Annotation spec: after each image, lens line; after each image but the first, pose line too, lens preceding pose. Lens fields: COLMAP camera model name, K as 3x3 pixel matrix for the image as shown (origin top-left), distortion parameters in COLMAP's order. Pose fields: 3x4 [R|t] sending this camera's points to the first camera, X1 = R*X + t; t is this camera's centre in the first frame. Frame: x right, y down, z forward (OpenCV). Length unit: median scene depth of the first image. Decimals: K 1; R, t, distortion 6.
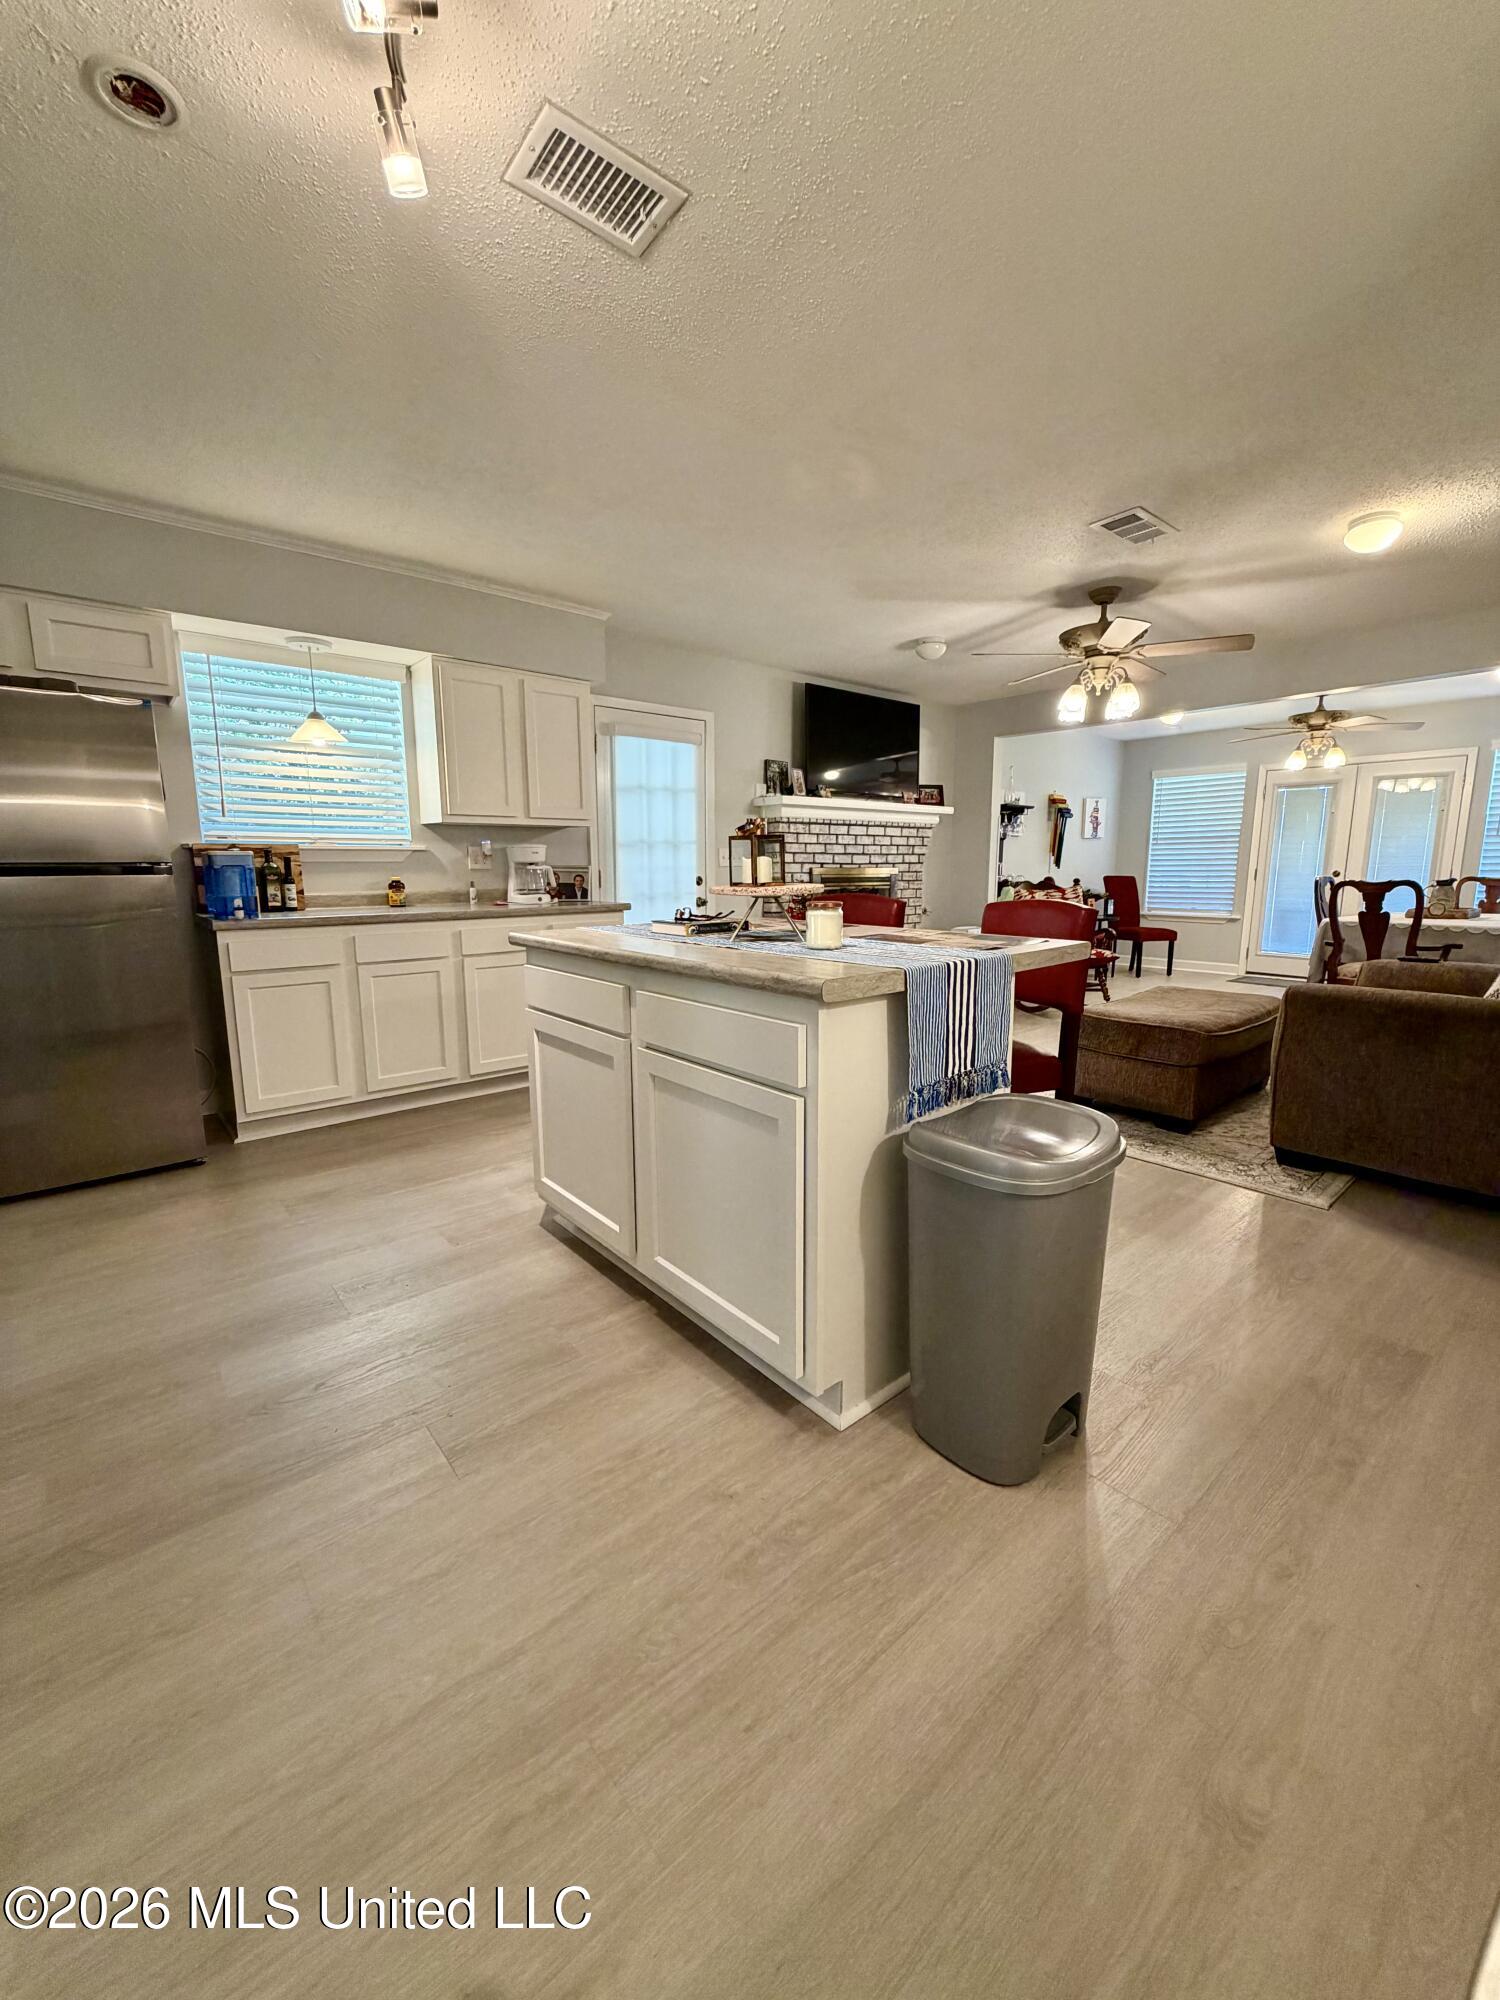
lens RADIAL K [[796.6, 0, 747.3], [0, 796.6, 994.6], [0, 0, 1]] dist [-0.001646, -0.000551]
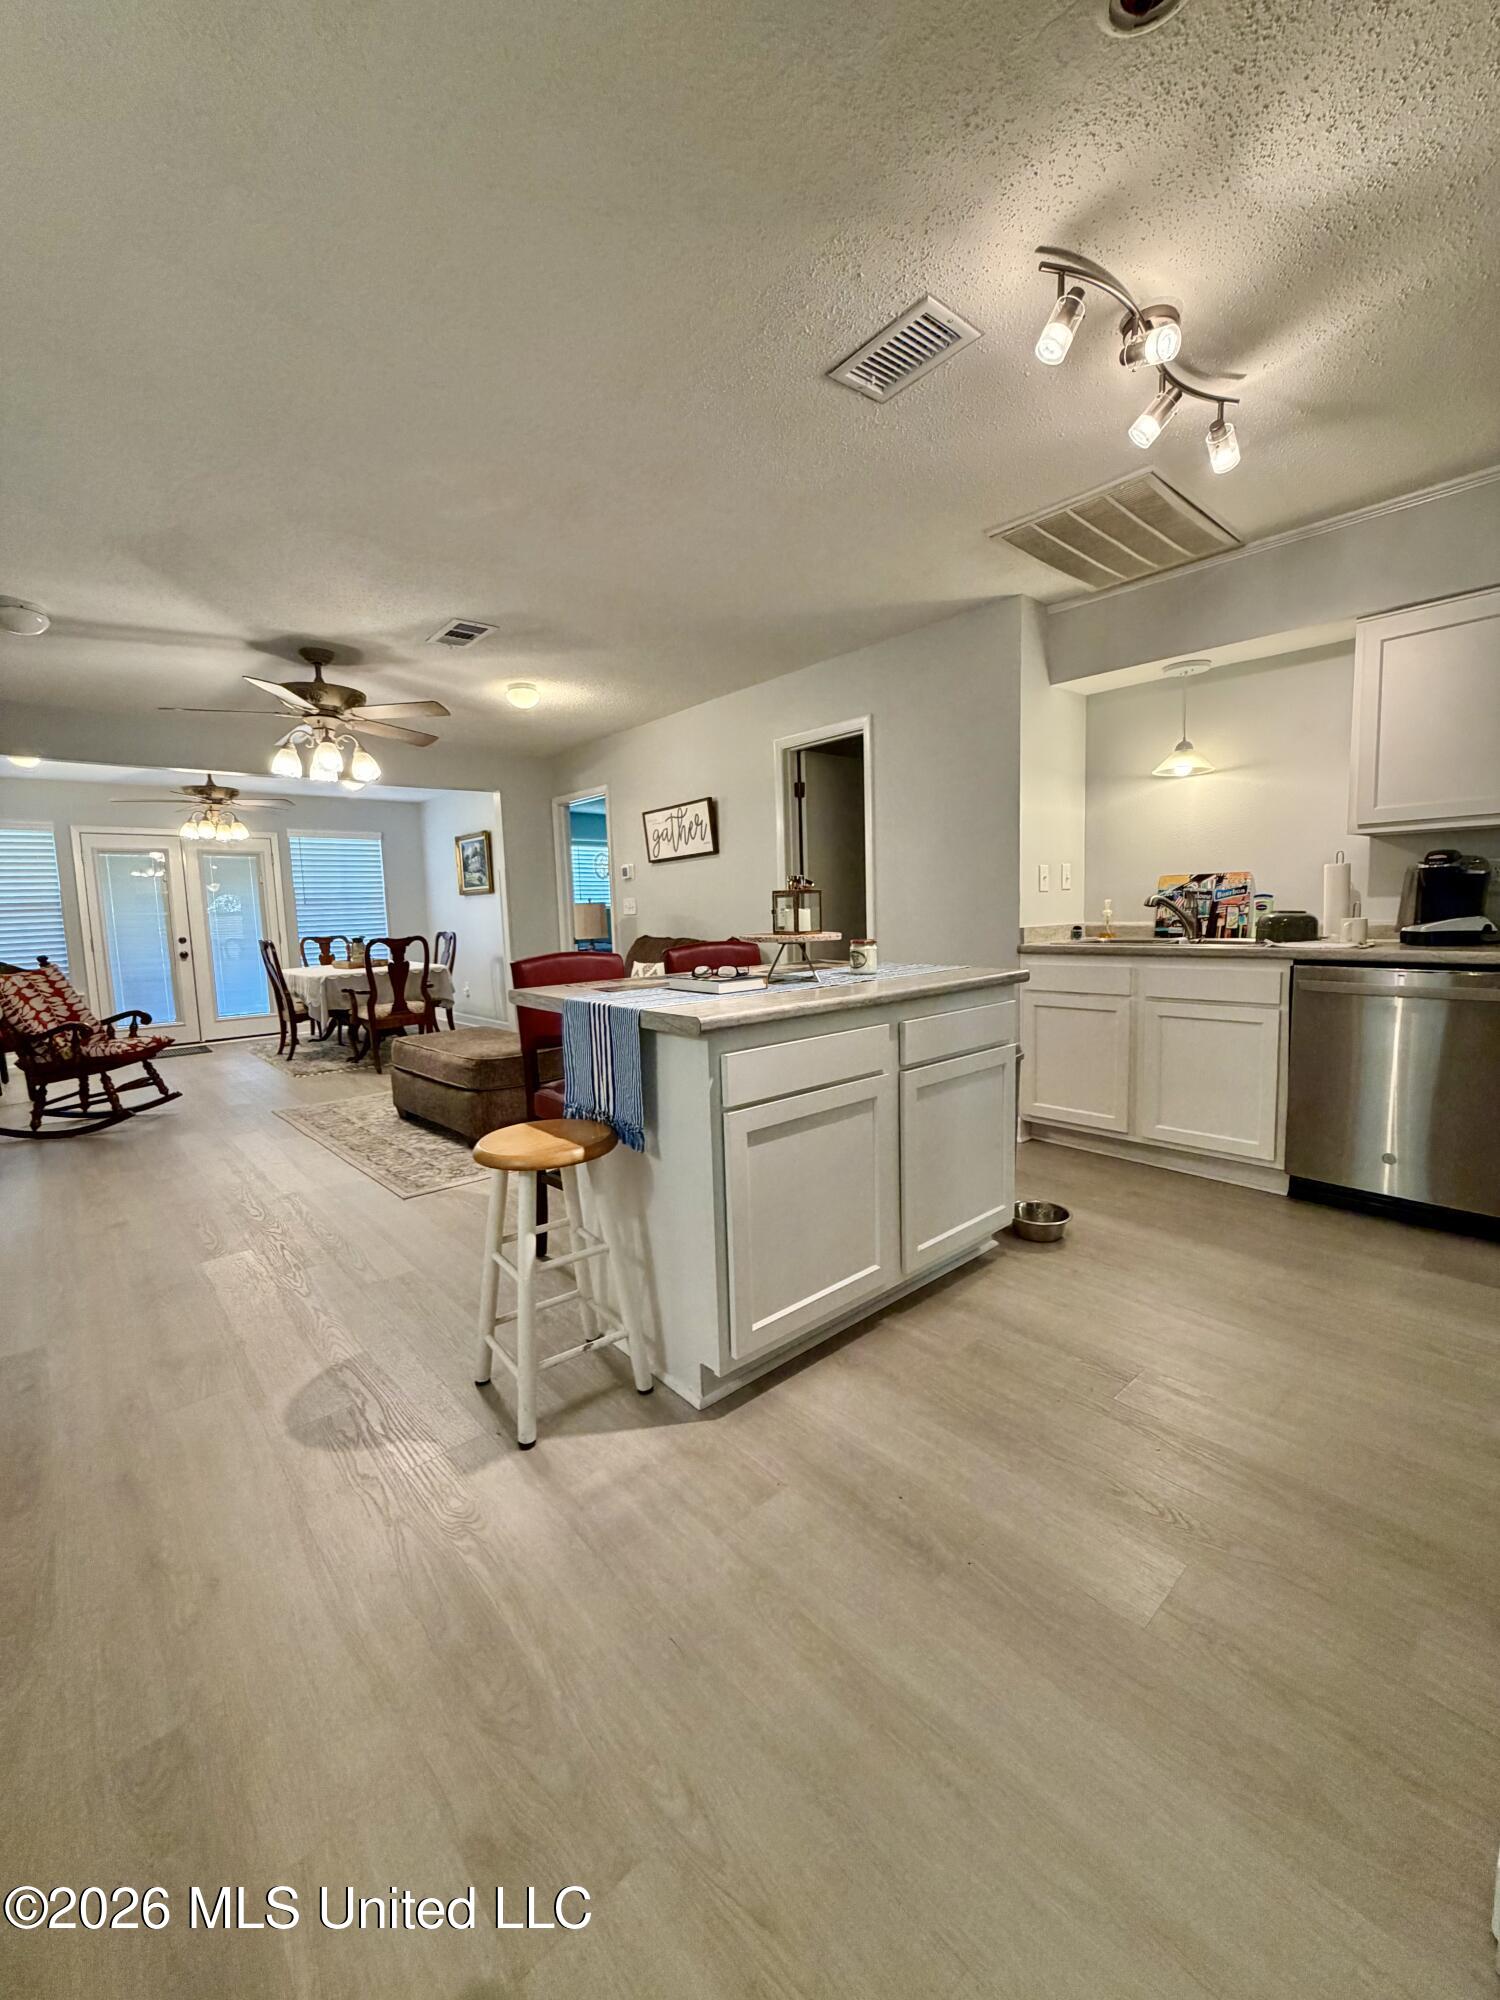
lens RADIAL K [[796.6, 0, 753.8], [0, 796.6, 995.1], [0, 0, 1]] dist [-0.001646, -0.000551]
pose [[-0.035480, -0.103171, 0.994031, -0.508066], [0.192200, 0.975384, 0.108096, -0.083671], [-0.980714, 0.194888, -0.014777, 0.490694]]
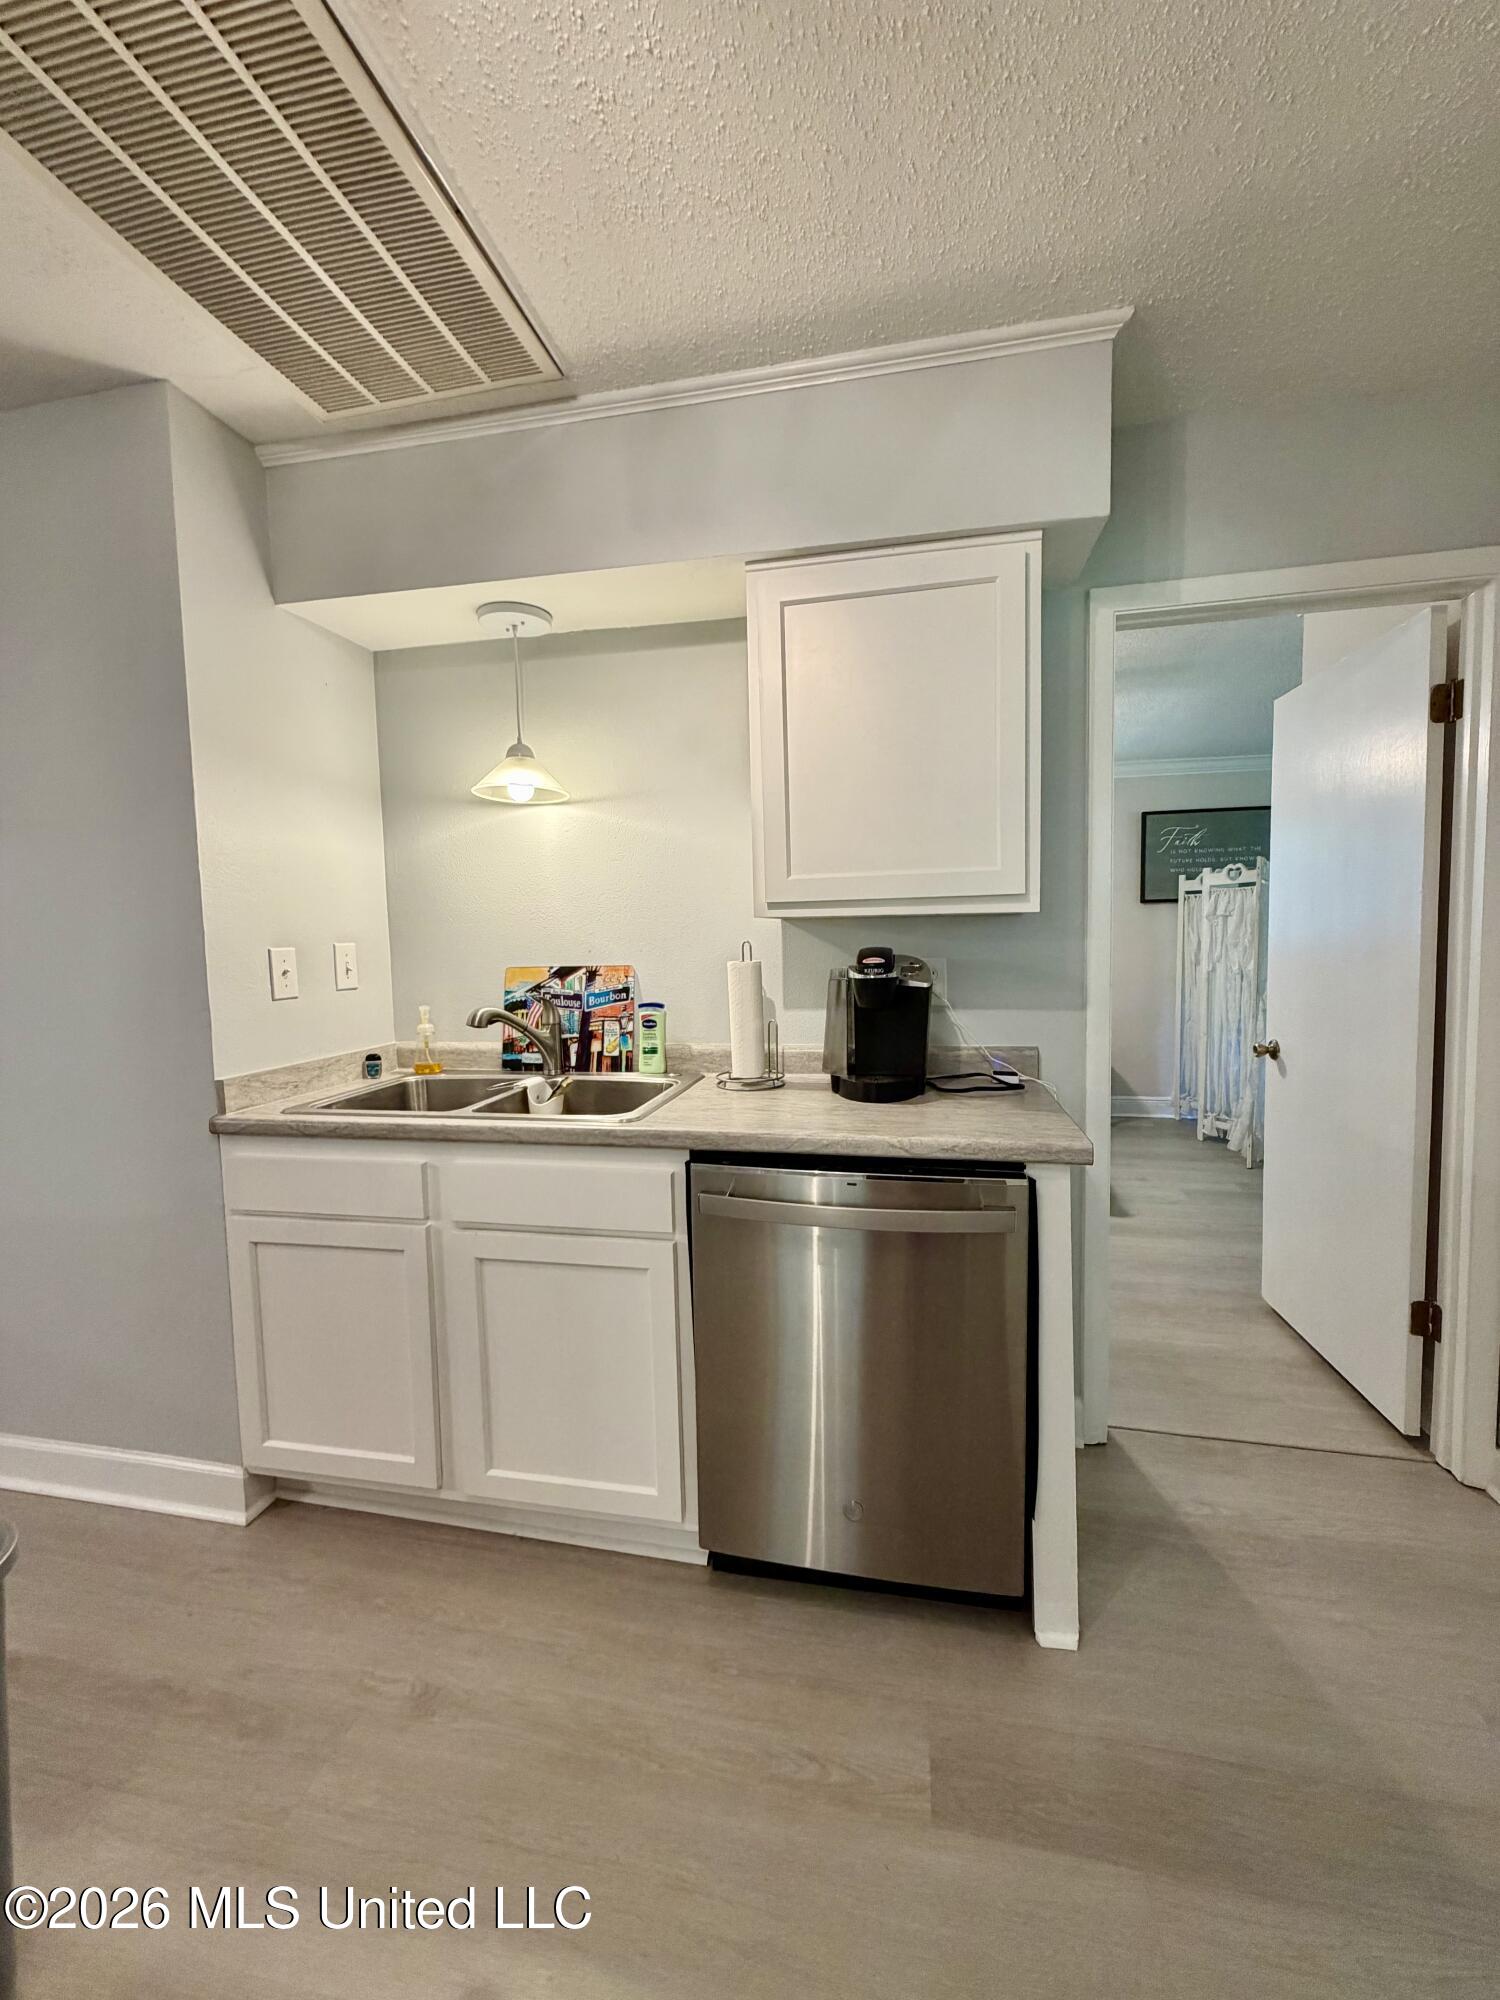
lens RADIAL K [[796.6, 0, 748.0], [0, 796.6, 996.2], [0, 0, 1]] dist [-0.001646, -0.000551]
pose [[-0.621044, -0.039010, 0.782804, -0.174571], [0.150082, 0.974360, 0.167625, -0.076854], [-0.769272, 0.221587, -0.599266, 0.228121]]
